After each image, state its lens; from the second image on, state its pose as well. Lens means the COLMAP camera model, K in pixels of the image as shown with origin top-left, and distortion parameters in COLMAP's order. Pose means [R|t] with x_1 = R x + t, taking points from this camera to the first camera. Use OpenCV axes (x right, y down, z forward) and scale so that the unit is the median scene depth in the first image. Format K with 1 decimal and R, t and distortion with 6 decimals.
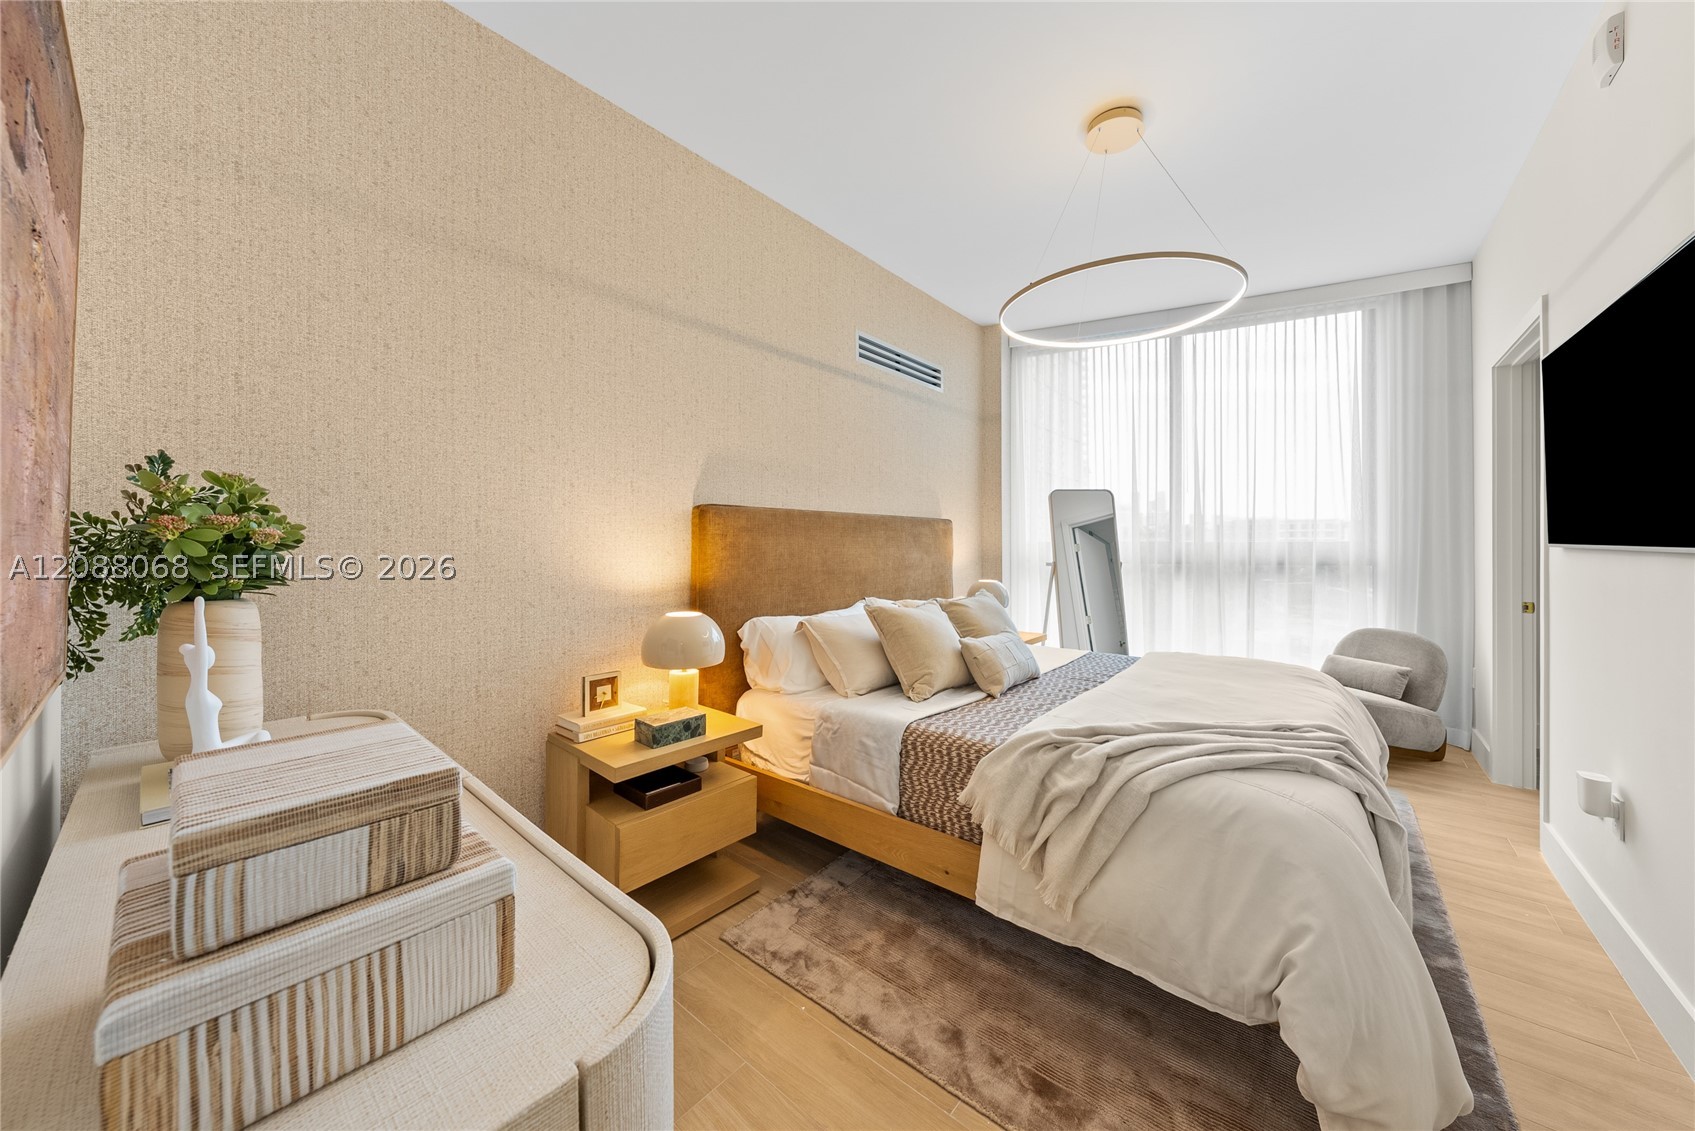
lens RADIAL K [[581.5, 0, 843.2], [0, 581.5, 549.9], [0, 0, 1]] dist [-0.000253, 0.000627]
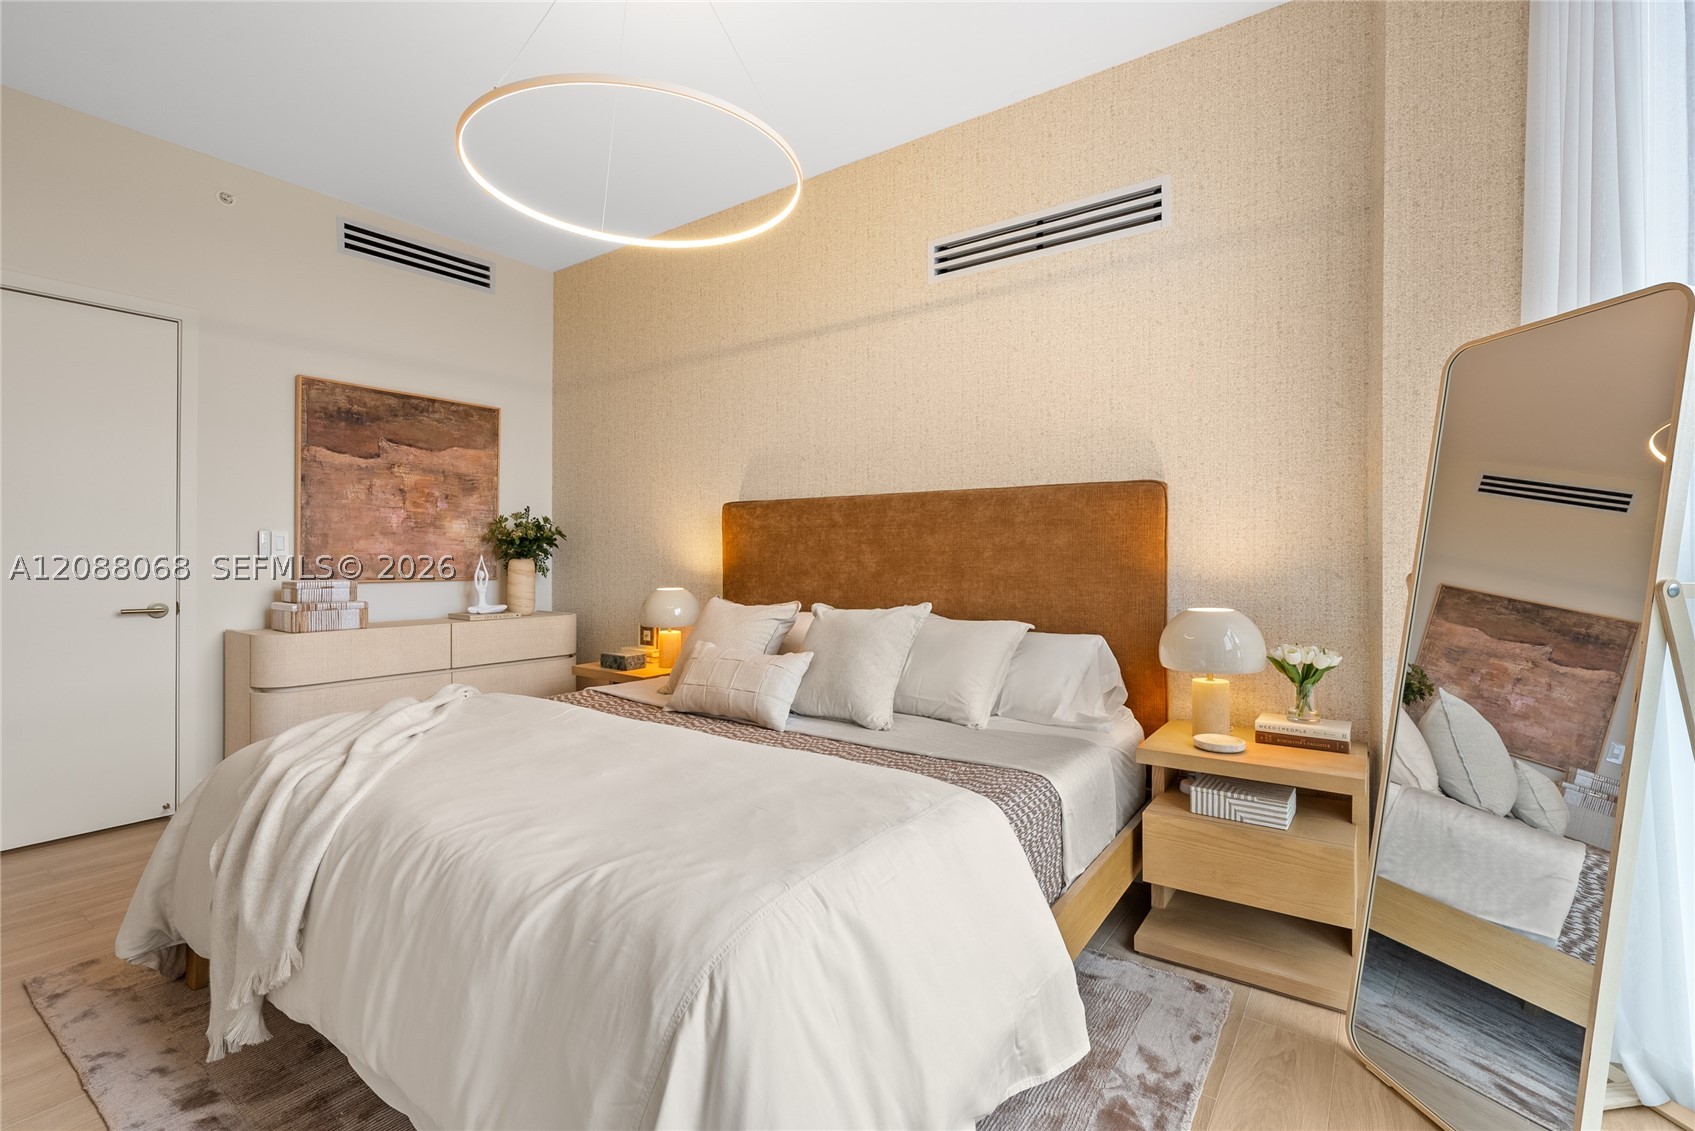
lens RADIAL K [[756.7, 0, 847.3], [0, 756.7, 562.3], [0, 0, 1]] dist [-0.003800, -0.000296]
pose [[0.092645, 0.010722, -0.995642, 1.214934], [-0.007826, 0.999919, 0.010040, 0.023369], [0.995668, 0.006862, 0.092721, 1.012495]]
